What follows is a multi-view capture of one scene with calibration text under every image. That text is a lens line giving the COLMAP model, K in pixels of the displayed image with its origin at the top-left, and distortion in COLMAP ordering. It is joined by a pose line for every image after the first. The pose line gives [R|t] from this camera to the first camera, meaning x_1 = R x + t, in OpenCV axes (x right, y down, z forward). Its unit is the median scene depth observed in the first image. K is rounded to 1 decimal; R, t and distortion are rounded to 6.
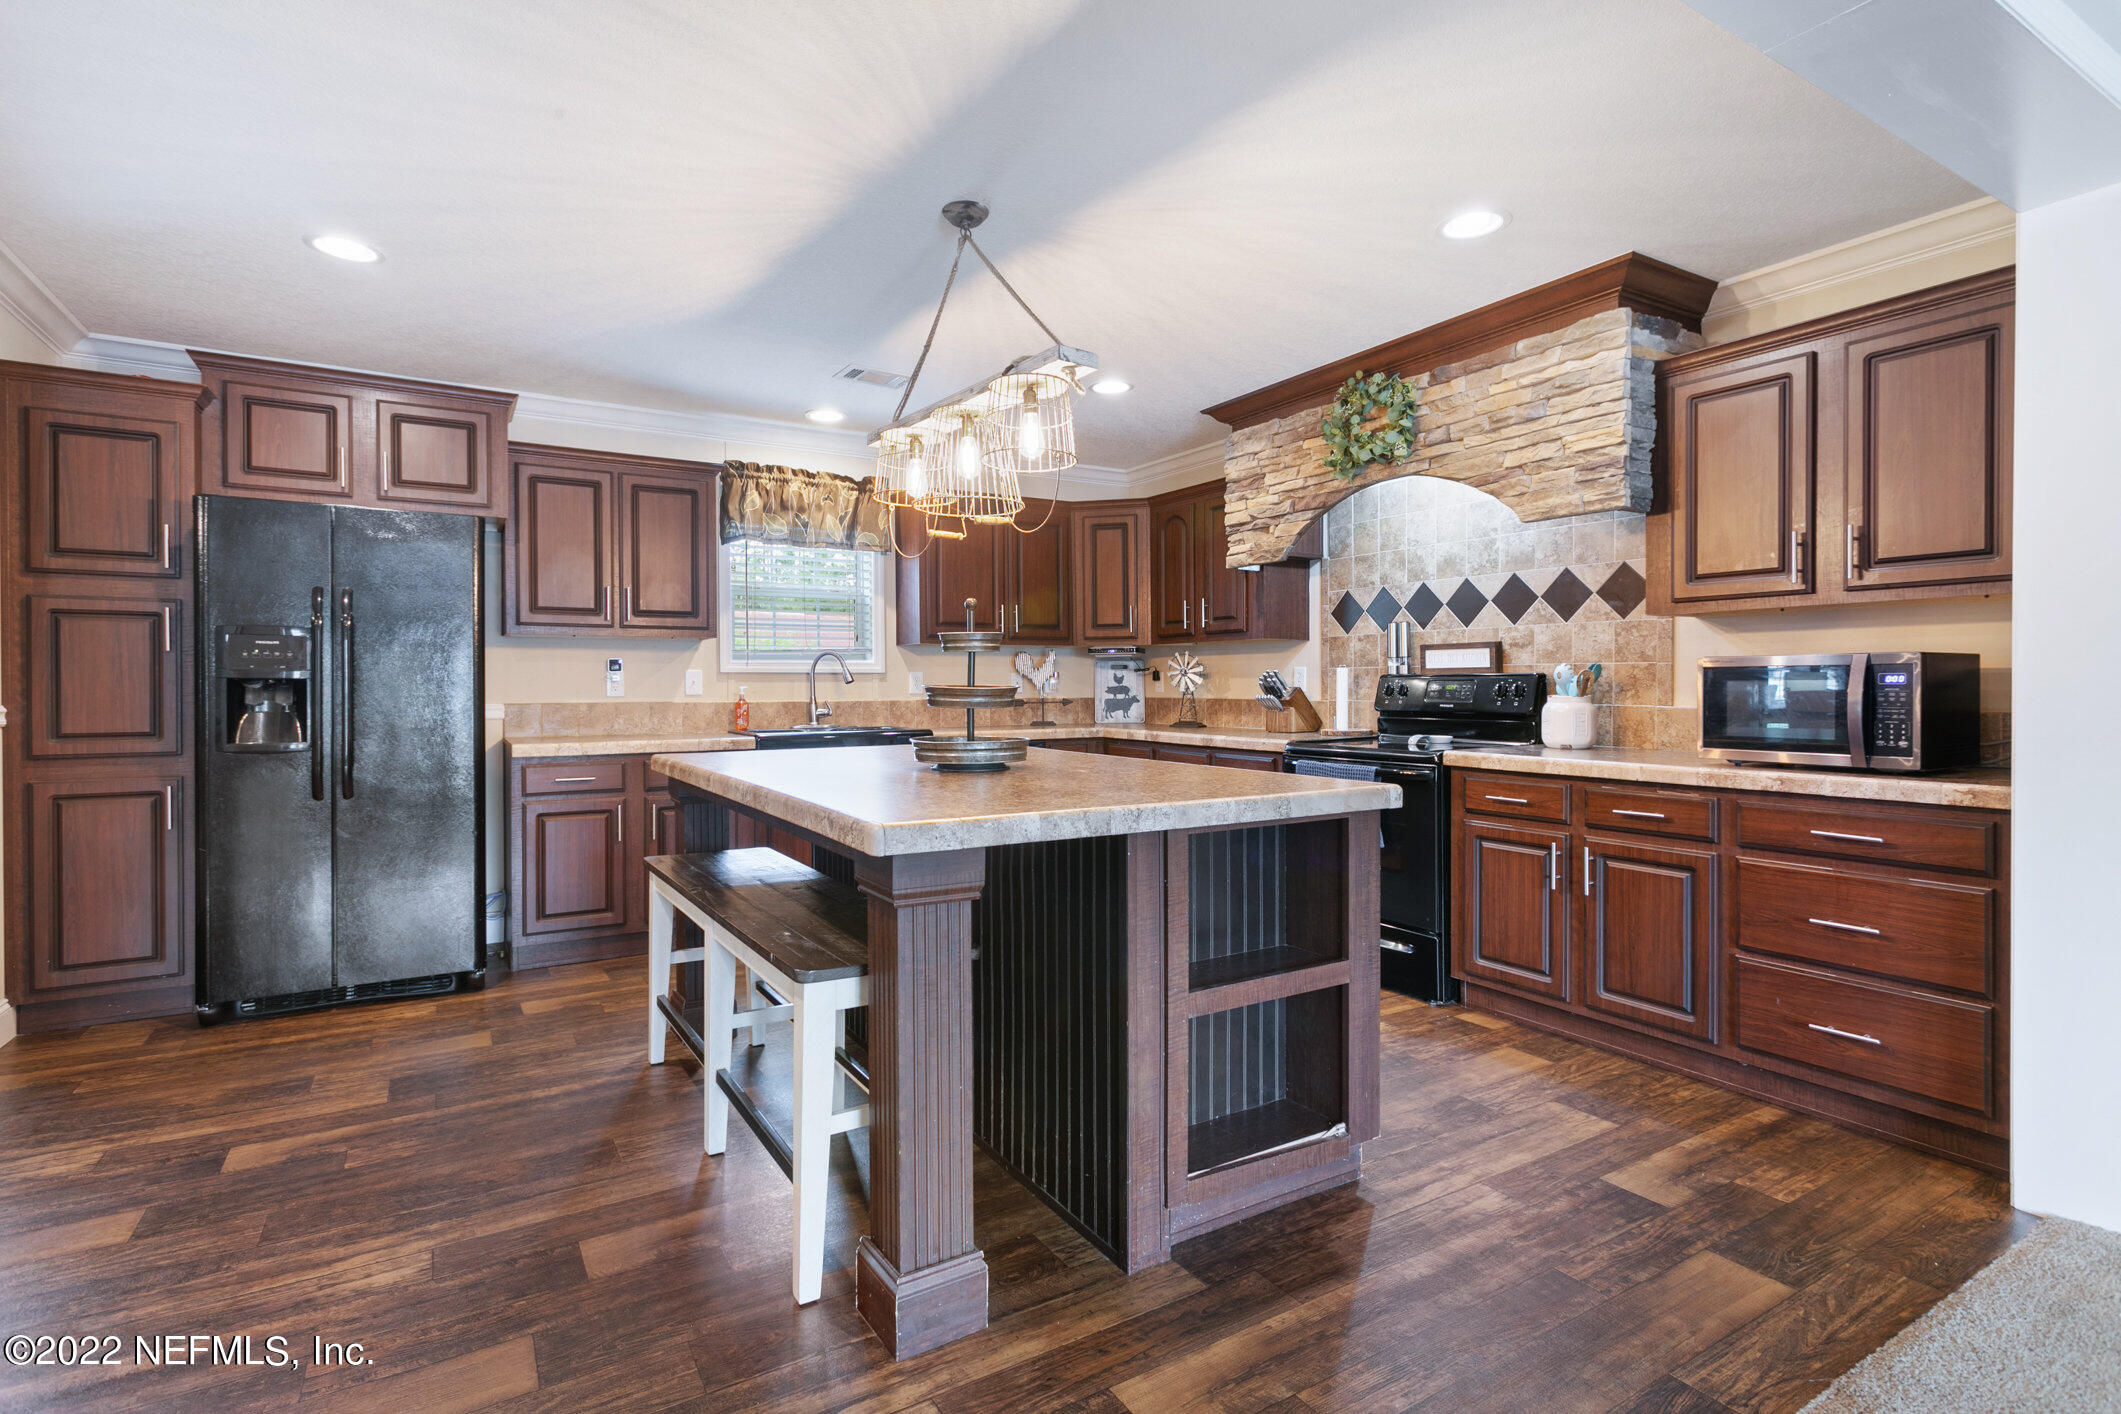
lens RADIAL K [[1021.6, 0, 1021.5], [0, 1021.6, 690.0], [0, 0, 1]] dist [0.002629, 0.002555]
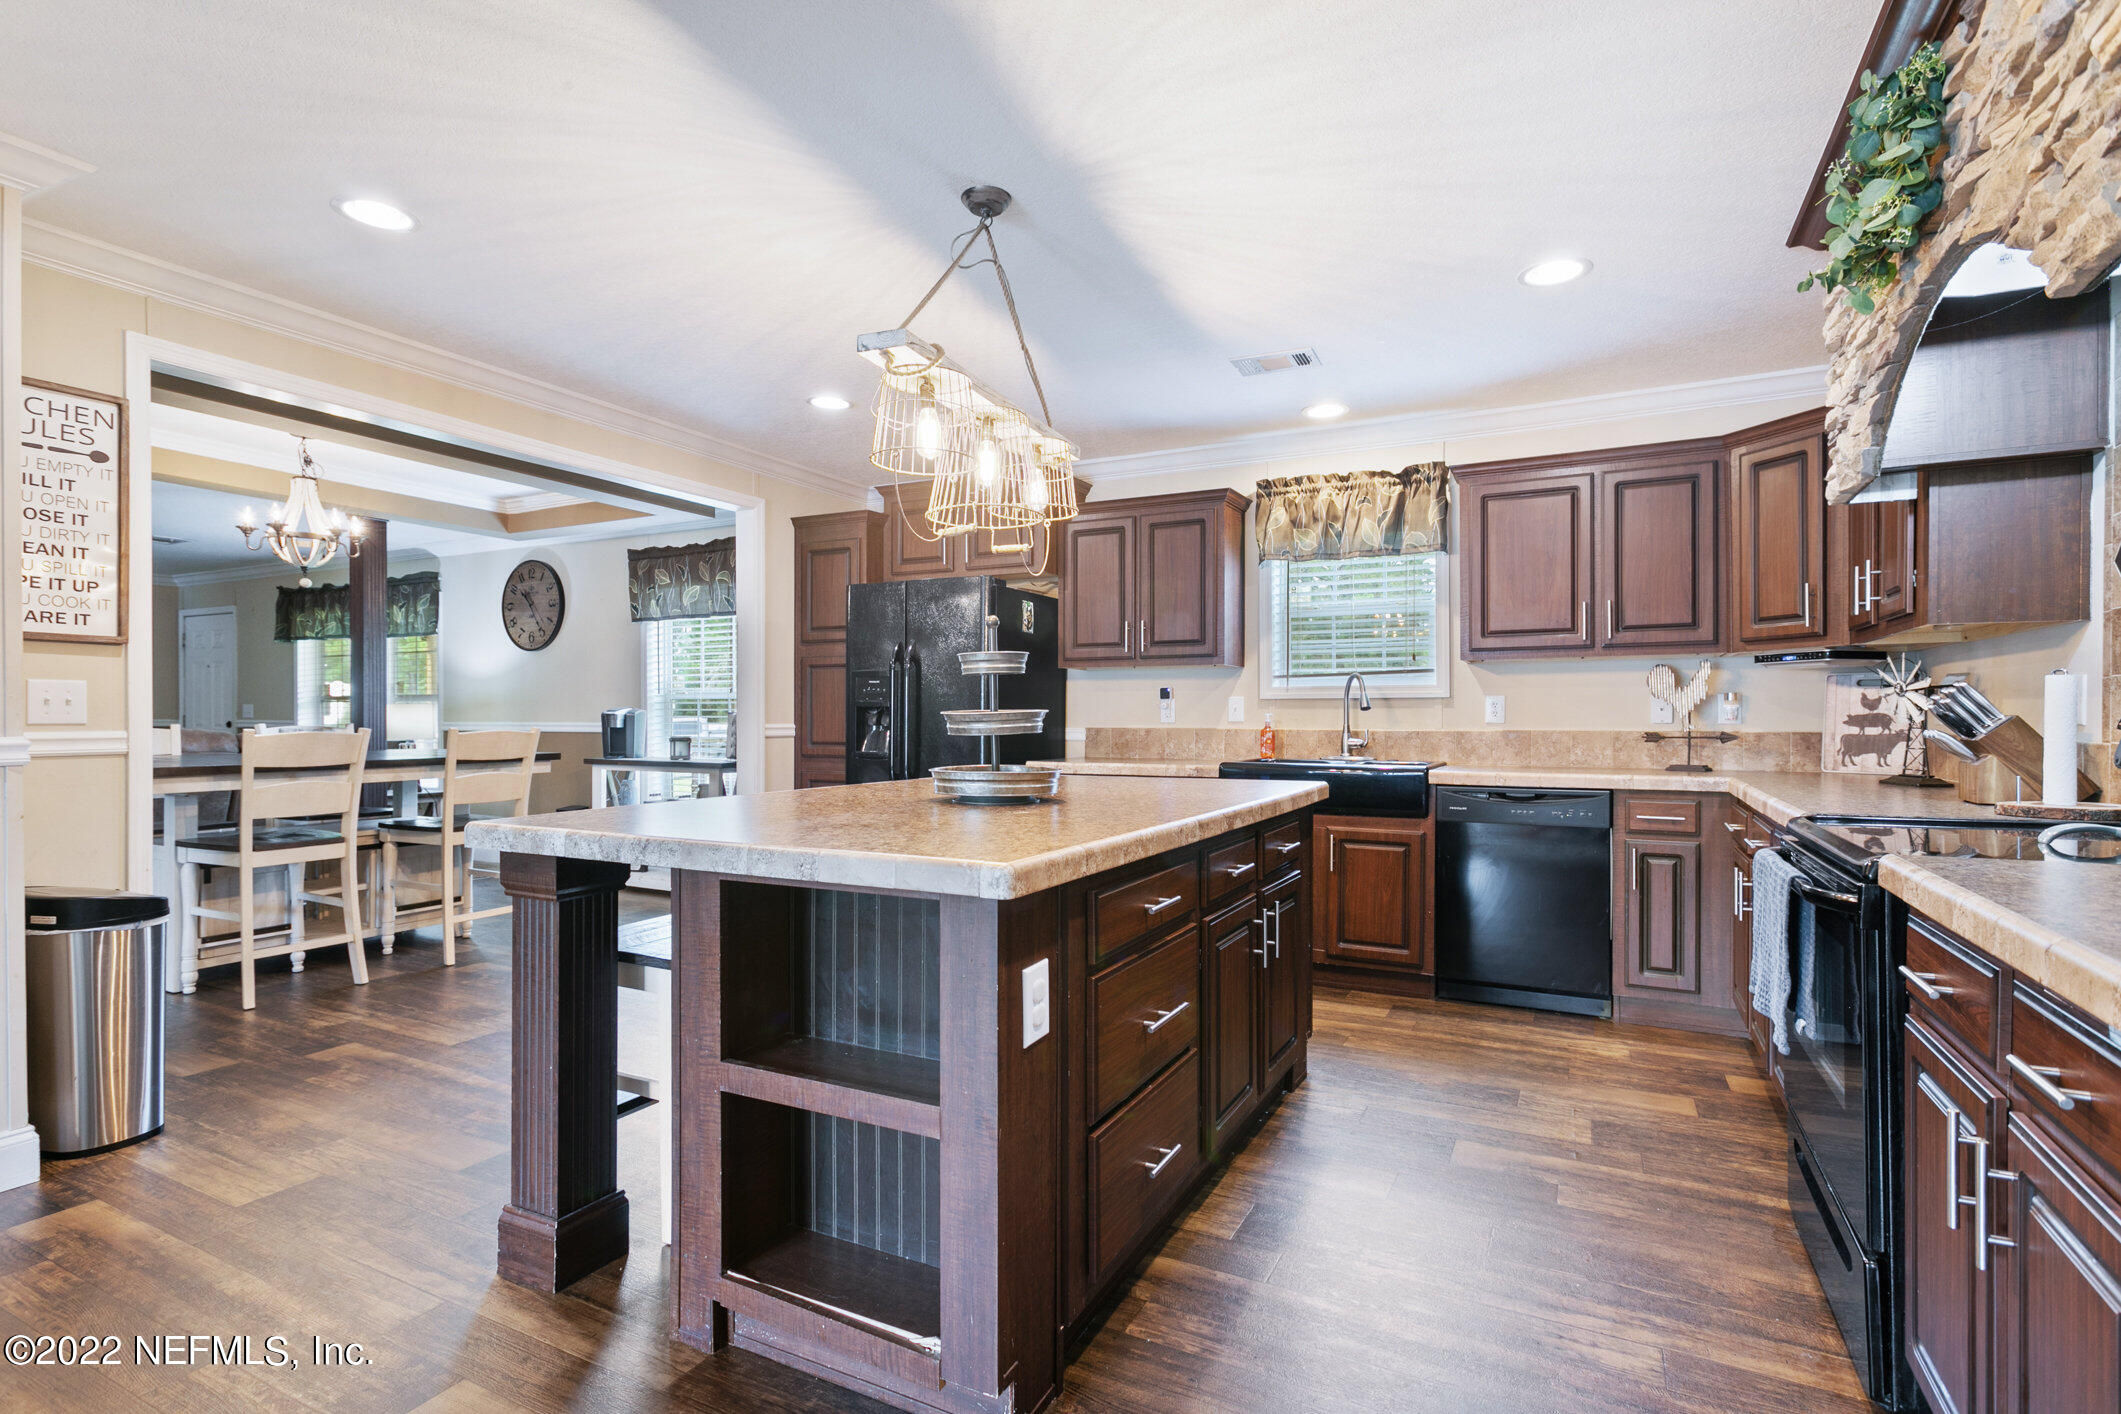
lens RADIAL K [[1021.6, 0, 1055.1], [0, 1021.6, 716.2], [0, 0, 1]] dist [0.002629, 0.002555]
pose [[0.531361, 0.003338, -0.847139, 0.424929], [-0.005333, 0.999986, 0.000596, -0.000216], [0.847128, 0.004201, 0.531371, 0.312810]]
